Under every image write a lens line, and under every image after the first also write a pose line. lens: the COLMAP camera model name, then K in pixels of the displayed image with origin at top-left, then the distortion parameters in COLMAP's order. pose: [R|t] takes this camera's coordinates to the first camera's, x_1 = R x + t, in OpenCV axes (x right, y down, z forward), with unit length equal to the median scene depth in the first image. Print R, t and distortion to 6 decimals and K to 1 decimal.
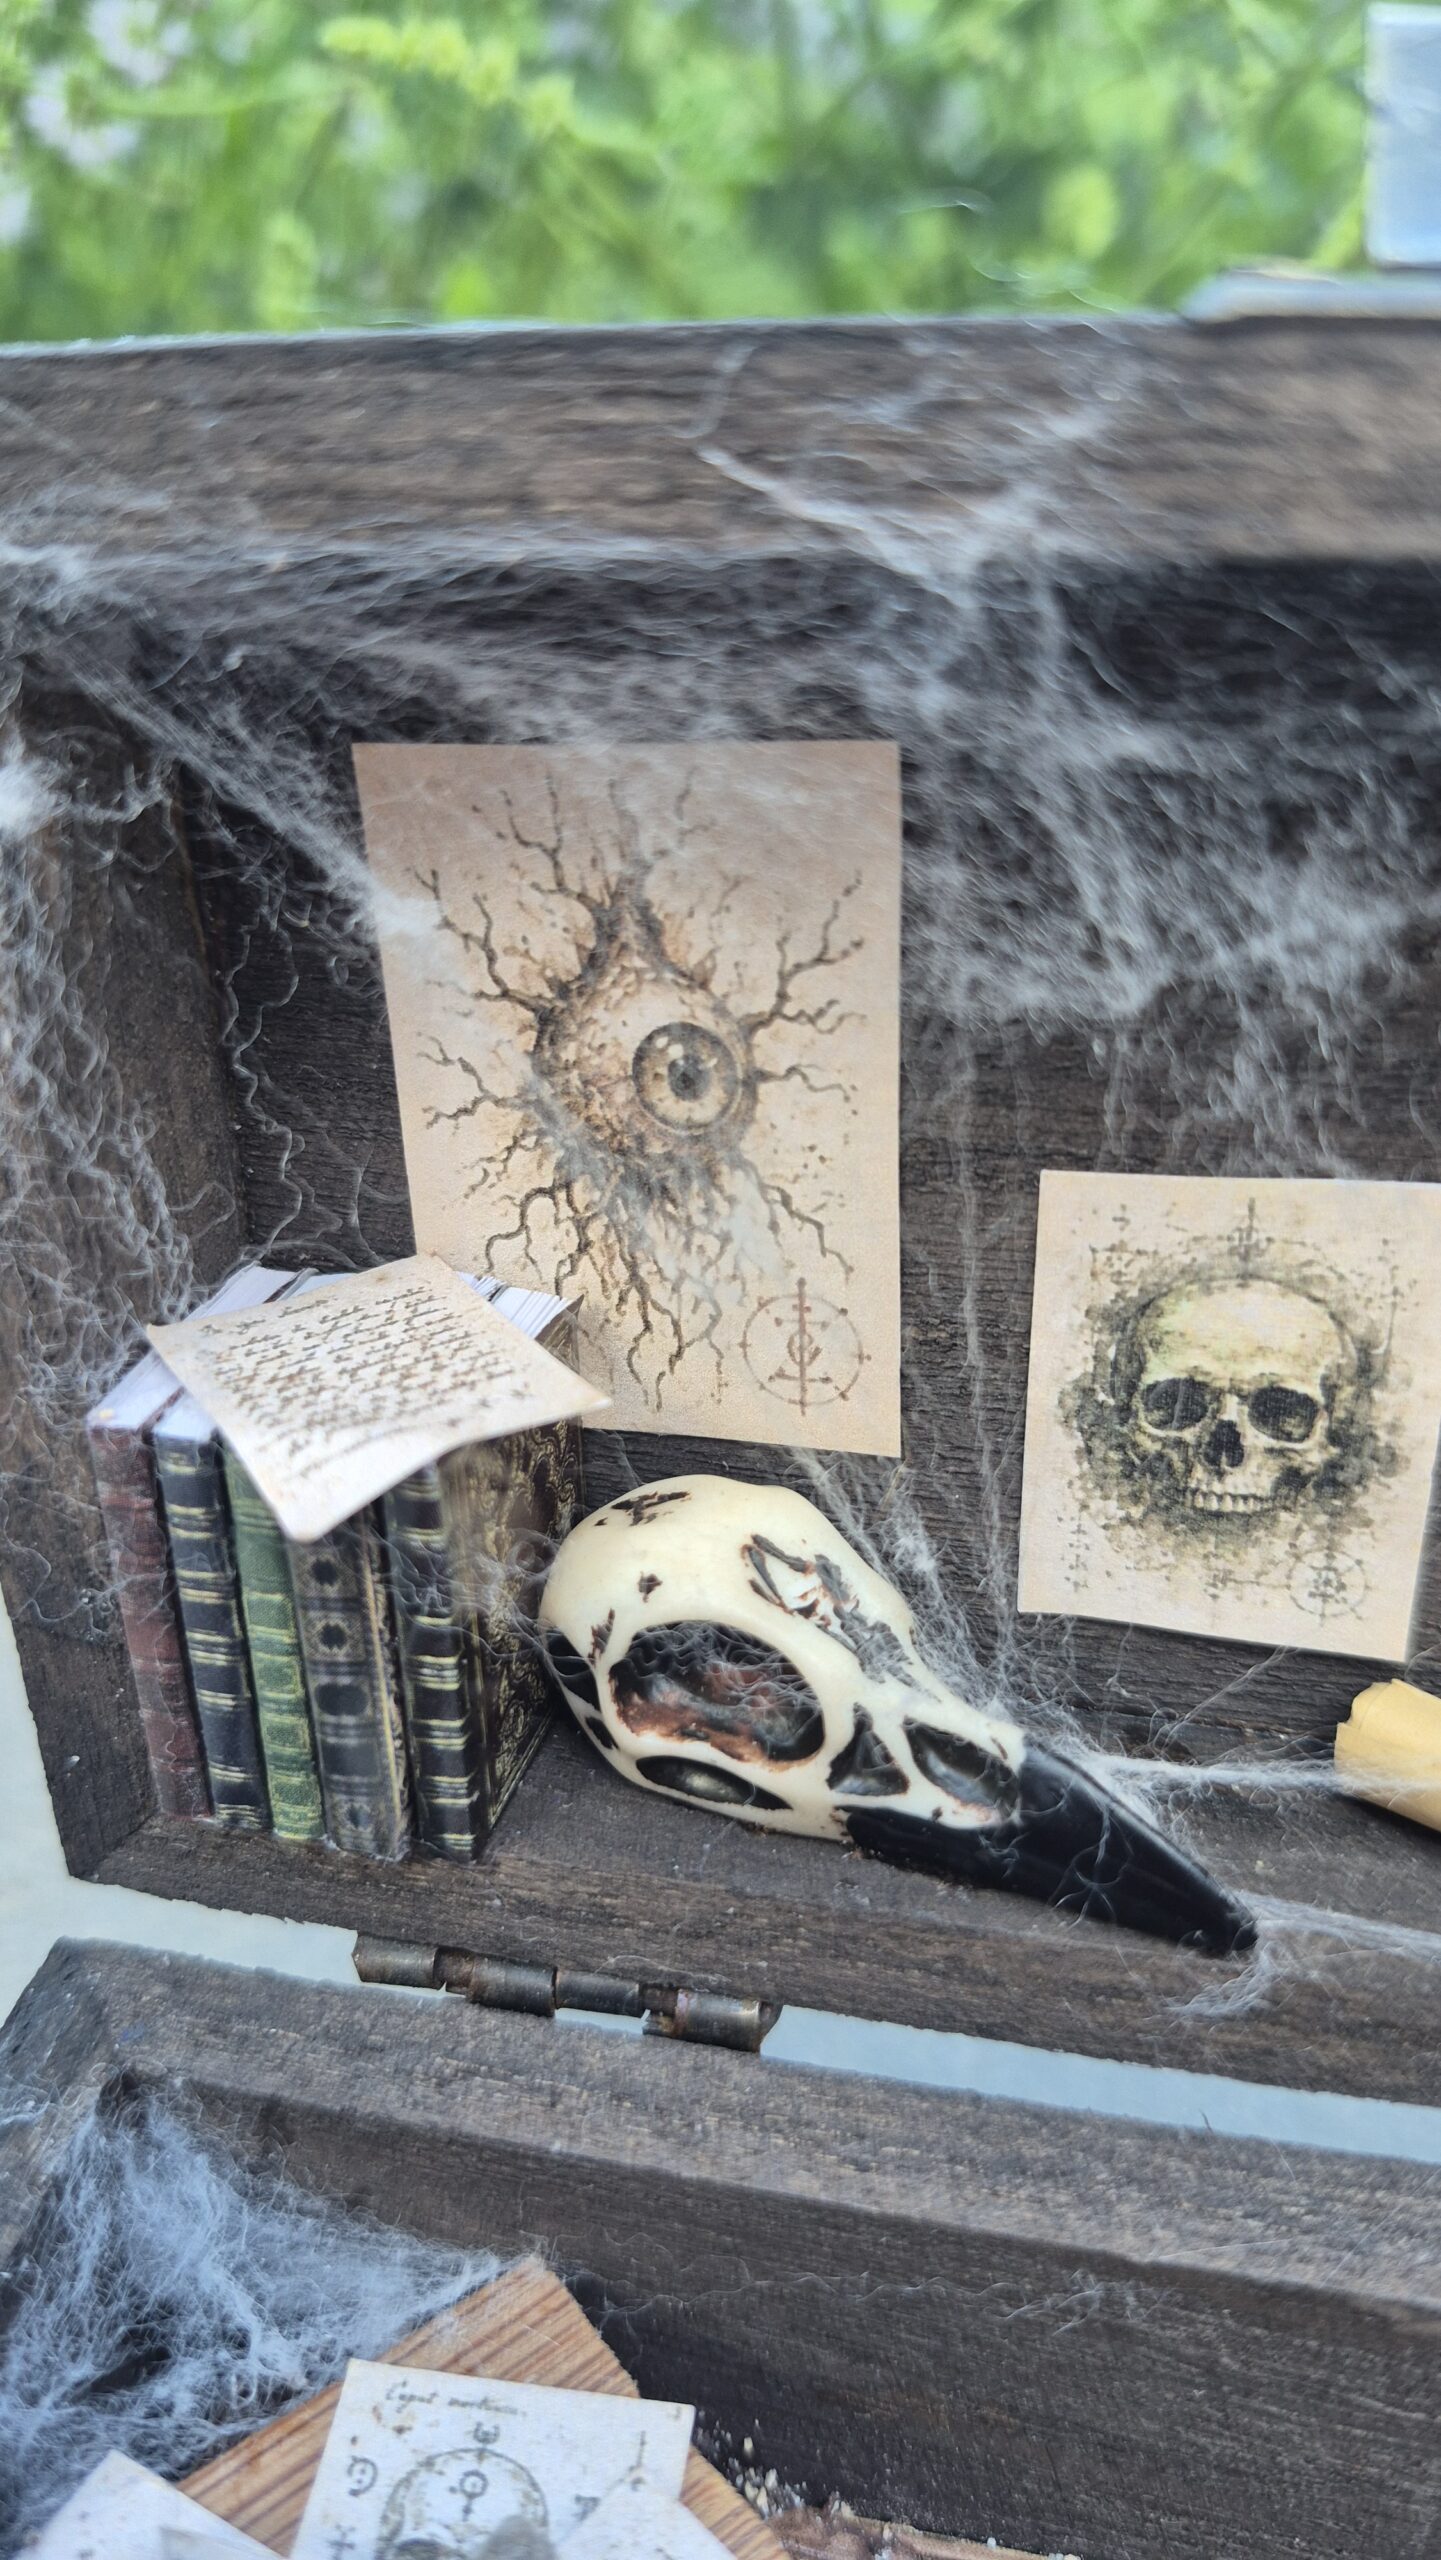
lens RADIAL K [[1906.0, 0, 719.8], [0, 1906.0, 1291.6], [0, 0, 1]] dist [0.007433, -0.124327]
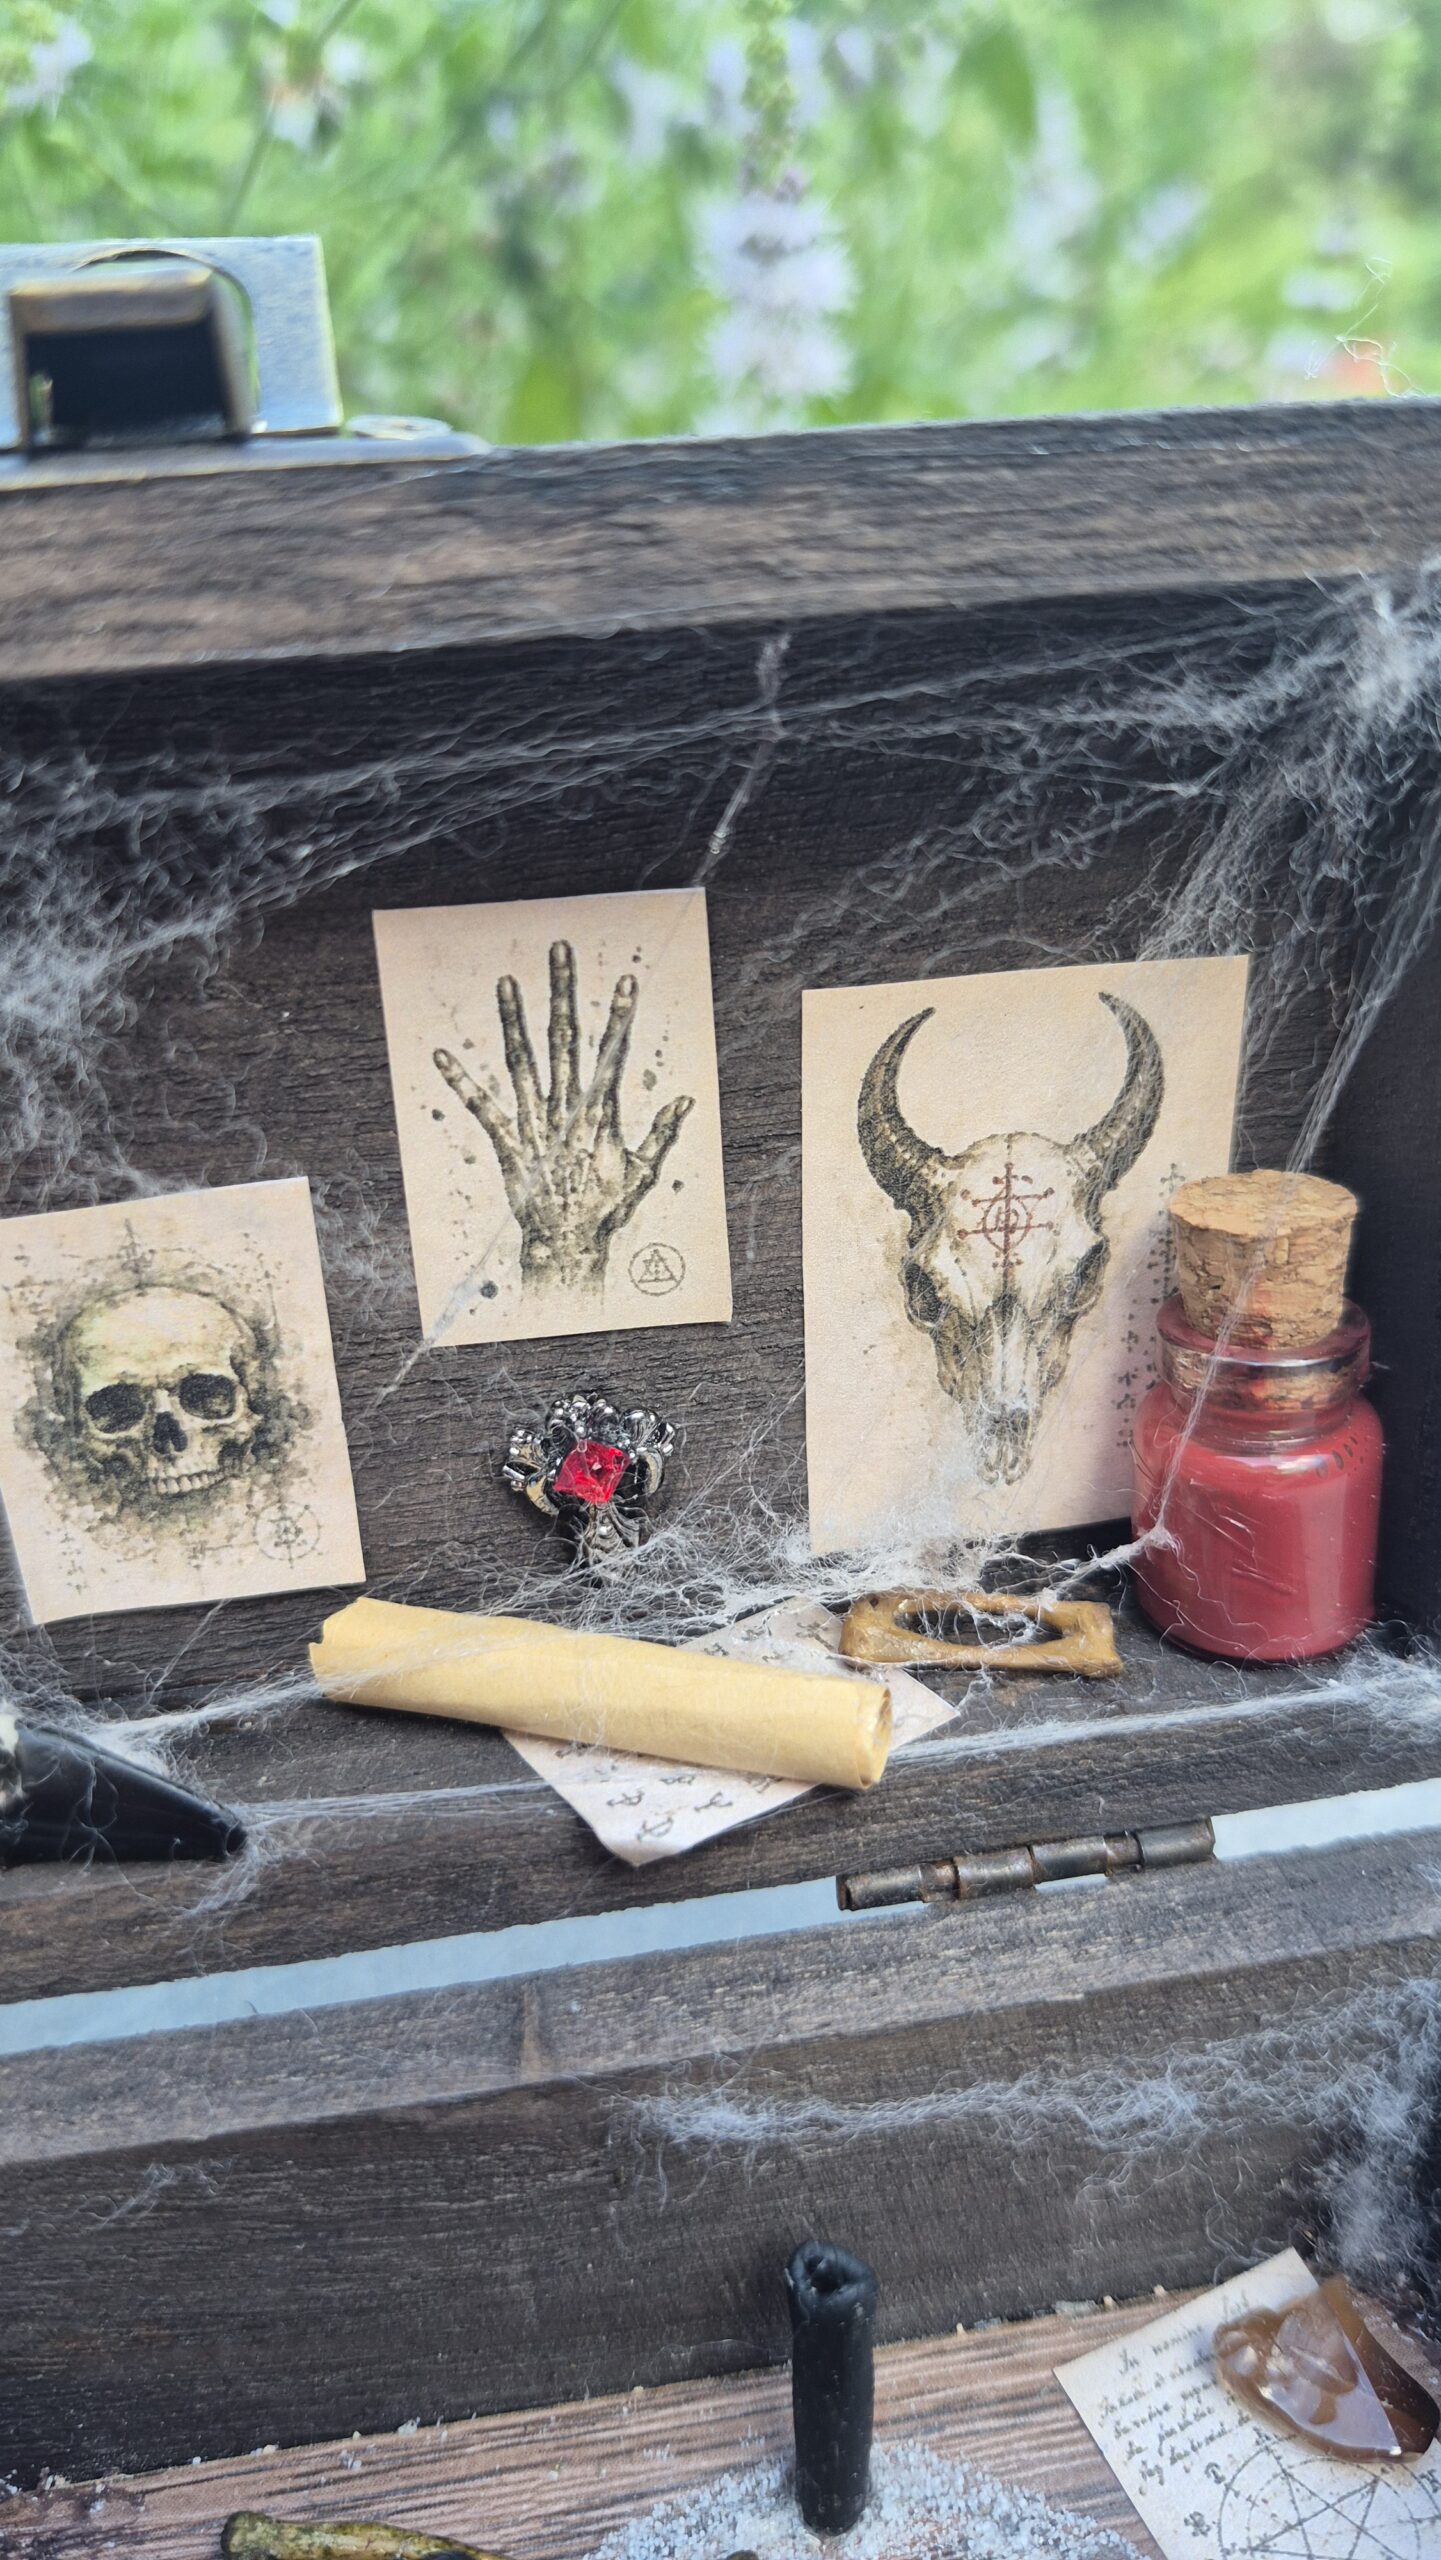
lens RADIAL K [[1906.0, 0, 729.4], [0, 1906.0, 1303.6], [0, 0, 1]] dist [0.007433, -0.124327]
pose [[0.918276, -0.183294, 0.350959, 0.193538], [0.200460, 0.979617, -0.012877, 0.089157], [-0.341445, 0.082177, 0.936302, -0.214387]]
